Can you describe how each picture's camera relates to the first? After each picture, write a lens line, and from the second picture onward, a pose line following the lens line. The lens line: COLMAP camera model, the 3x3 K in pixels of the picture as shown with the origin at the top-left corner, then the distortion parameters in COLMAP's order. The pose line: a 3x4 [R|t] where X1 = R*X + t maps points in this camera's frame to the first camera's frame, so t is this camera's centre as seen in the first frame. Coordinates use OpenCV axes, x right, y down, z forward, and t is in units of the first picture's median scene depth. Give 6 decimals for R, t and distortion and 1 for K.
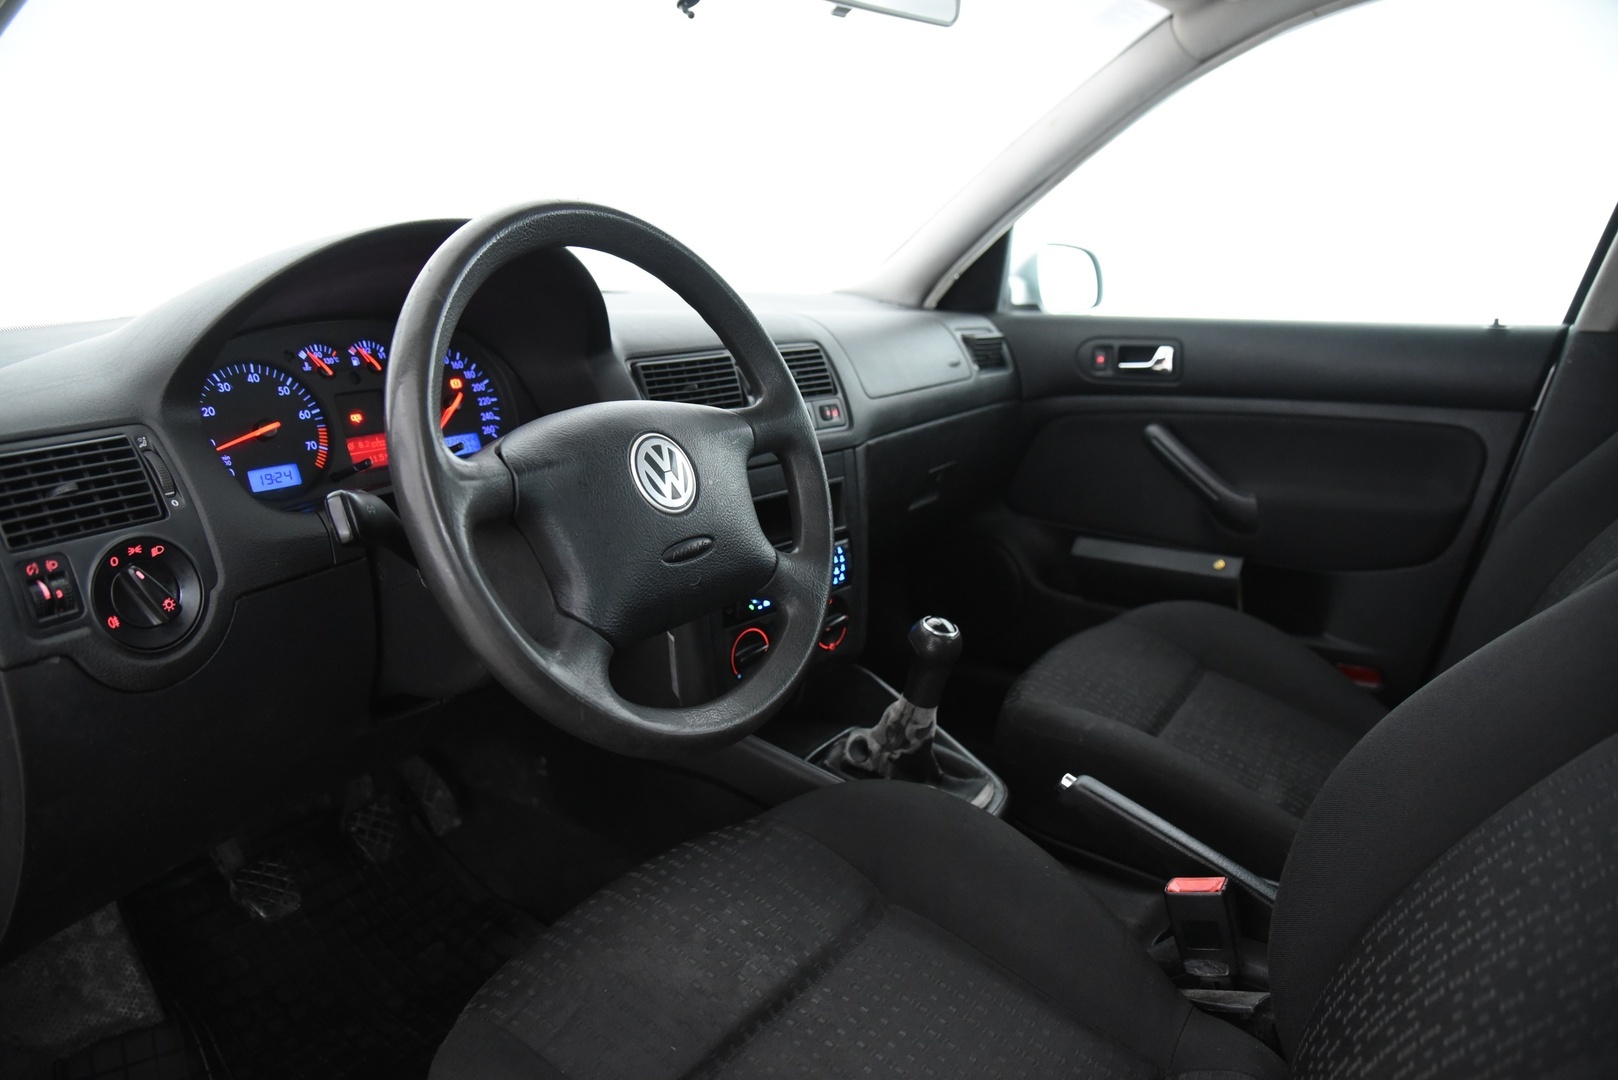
lens RADIAL K [[1120.1, 0, 819.6], [0, 1120.1, 541.3], [0, 0, 1]] dist [-0.089736, 0.018828]
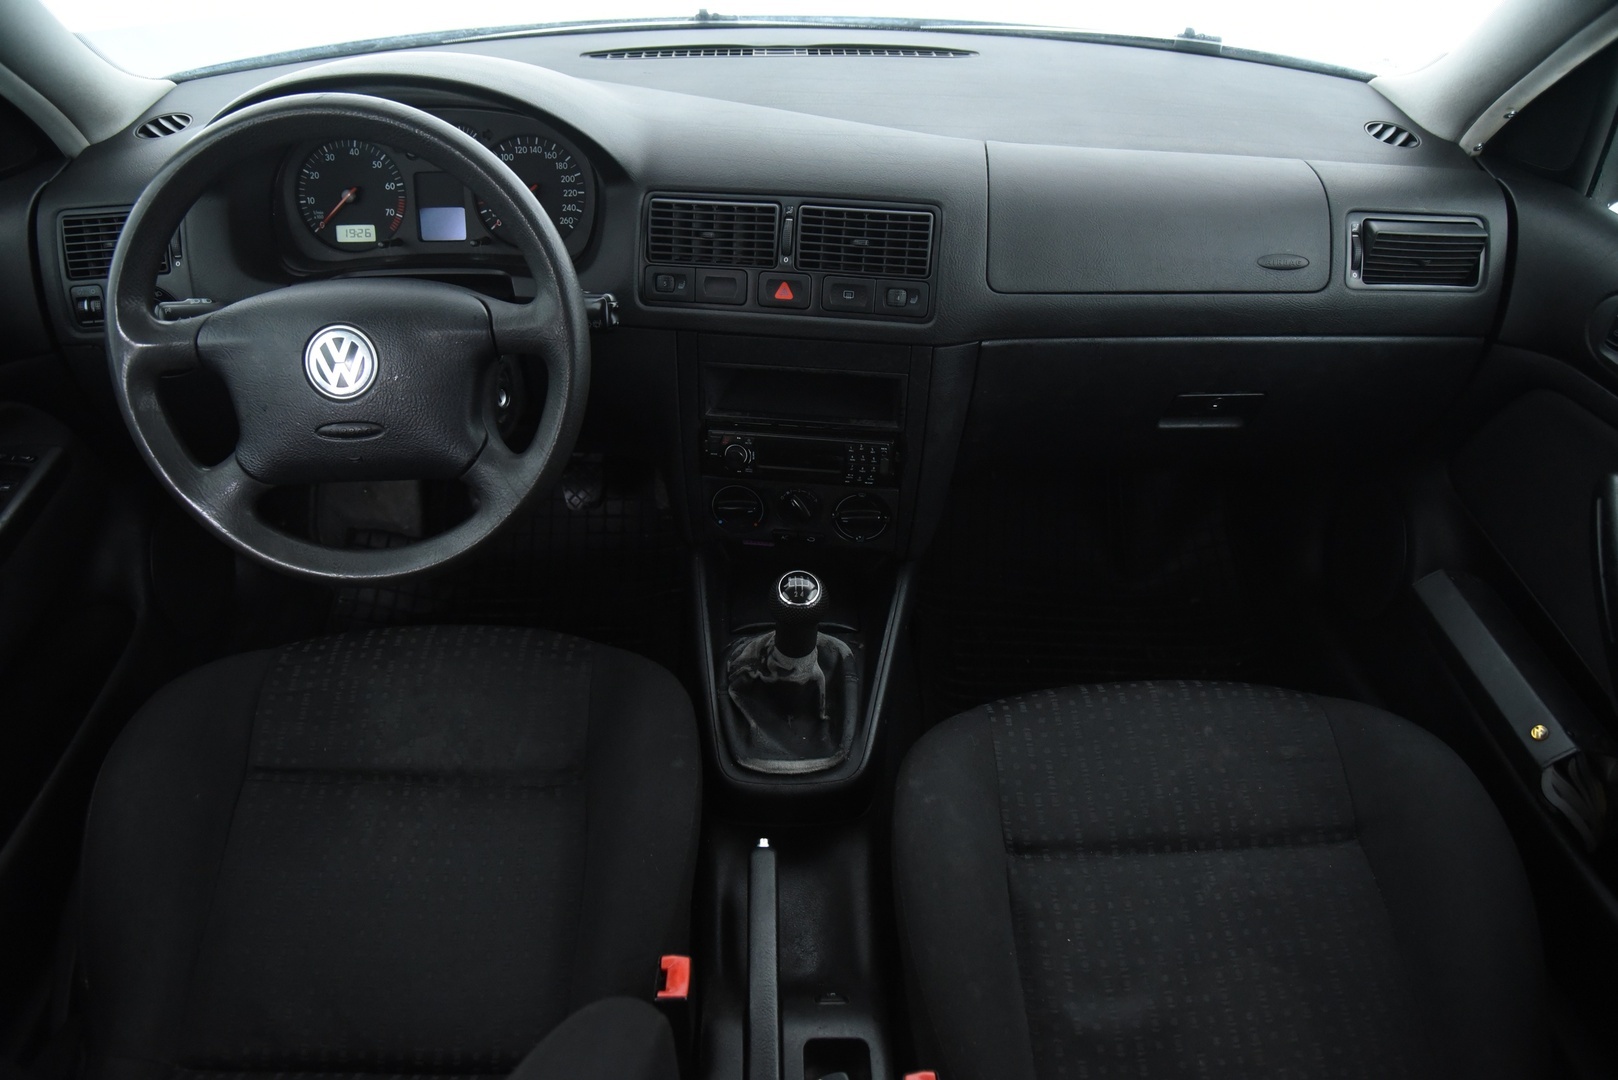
lens RADIAL K [[1120.1, 0, 777.8], [0, 1120.1, 539.5], [0, 0, 1]] dist [-0.089736, 0.018828]
pose [[0.551713, 0.504880, -0.663859, 0.812591], [-0.207334, 0.853999, 0.477177, -0.459076], [0.807852, -0.125625, 0.575842, 0.576312]]
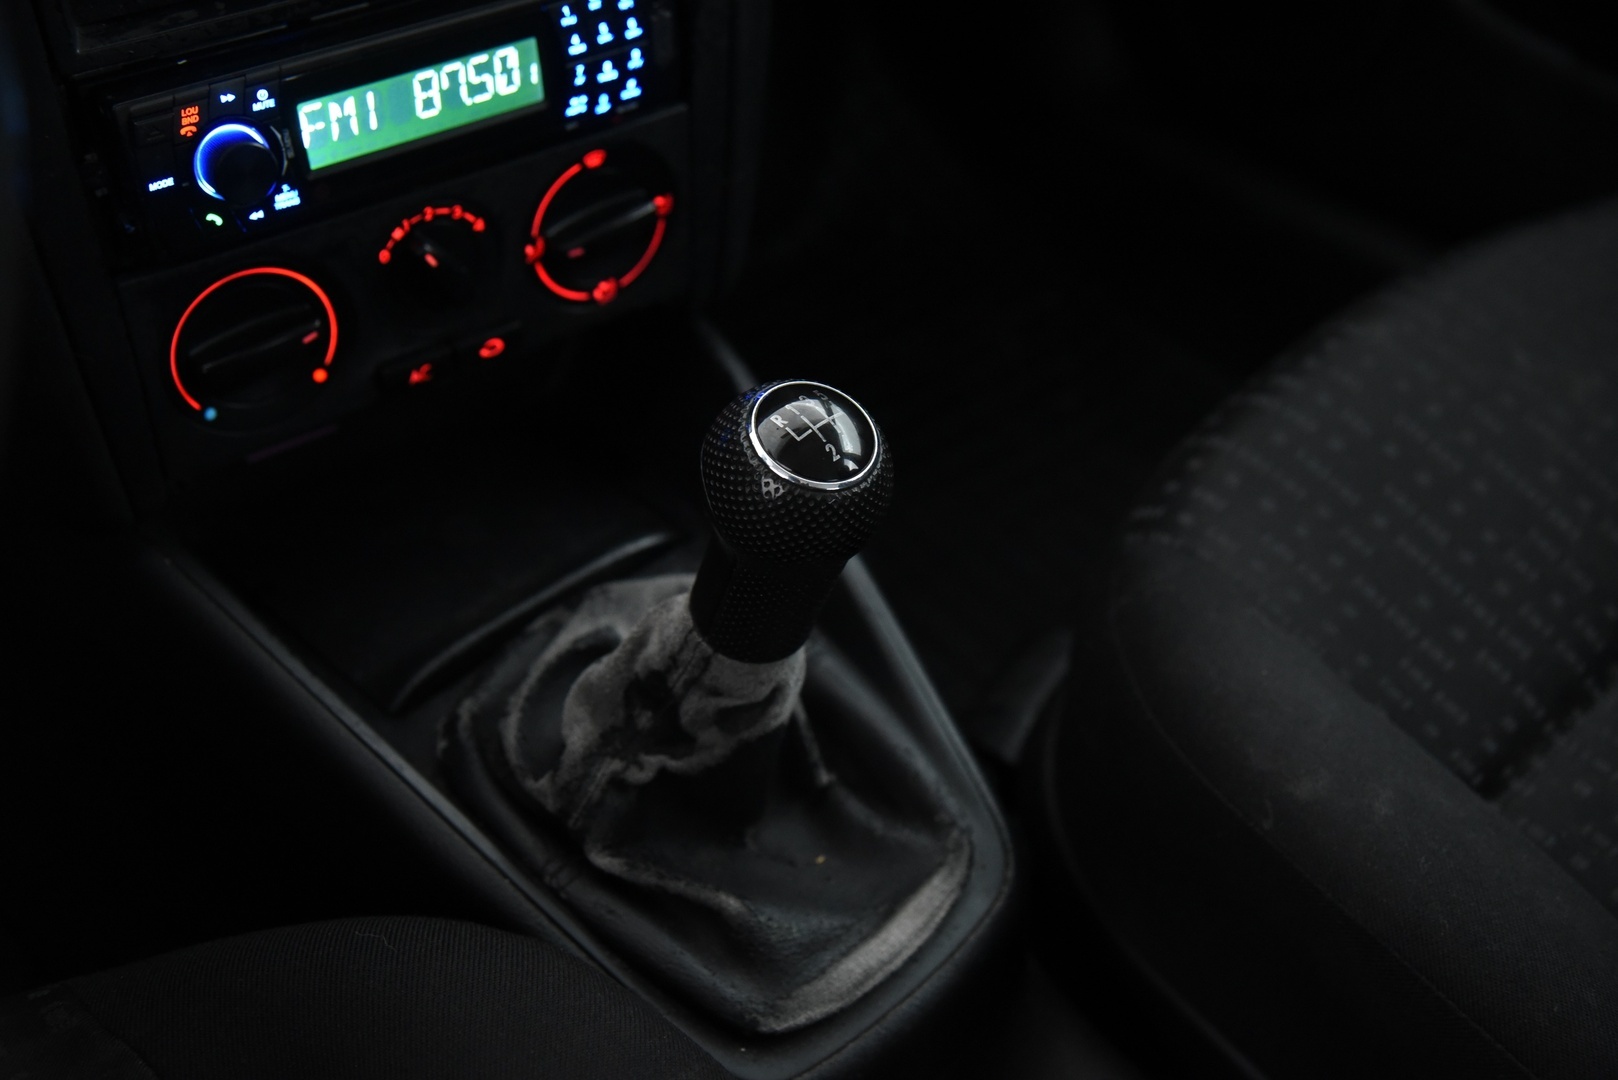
lens RADIAL K [[1881.7, 0, 805.4], [0, 1881.7, 544.7], [0, 0, 1]] dist [0.115353, 0.000000]
pose [[0.976048, 0.180100, -0.122042, 0.202801], [-0.102139, 0.874651, 0.473870, -0.144915], [0.192089, -0.450054, 0.872097, 0.704617]]
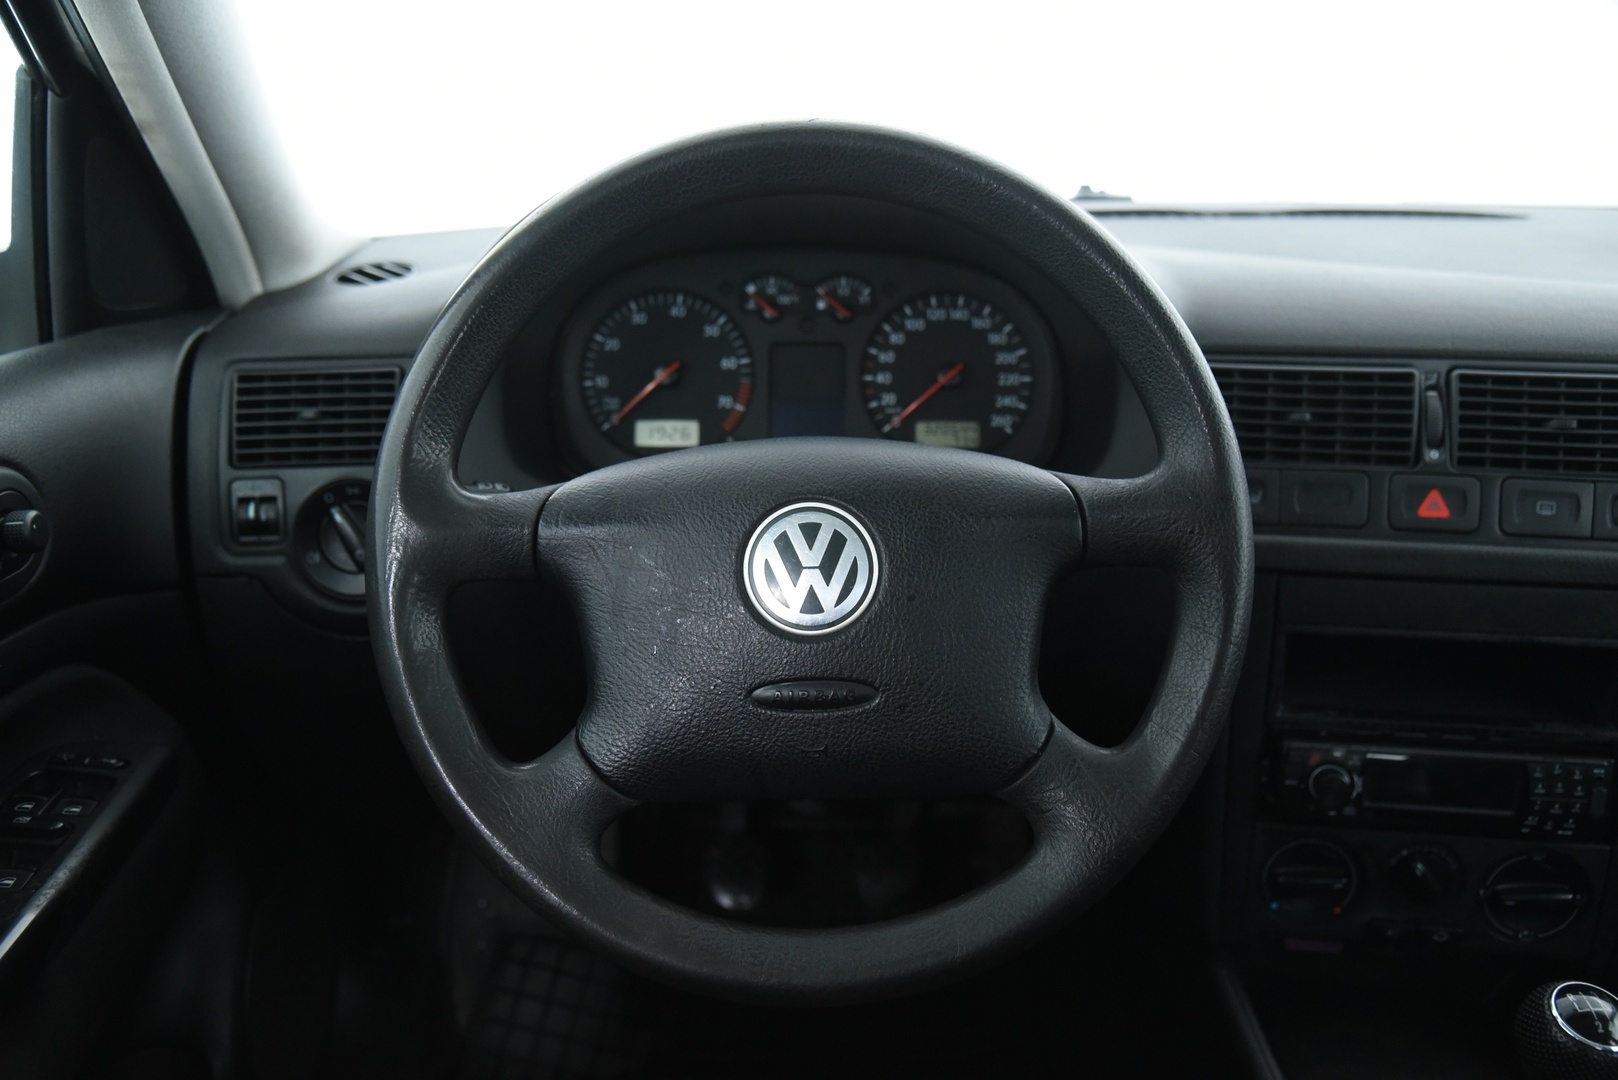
lens RADIAL K [[1374.9, 0, 776.5], [0, 1374.9, 543.2], [0, 0, 1]] dist [-0.060318, 0.070329]
pose [[0.535094, 0.271590, -0.799945, 0.398571], [-0.209549, 0.959991, 0.185758, -0.182170], [0.818391, 0.068230, 0.570597, 0.451418]]
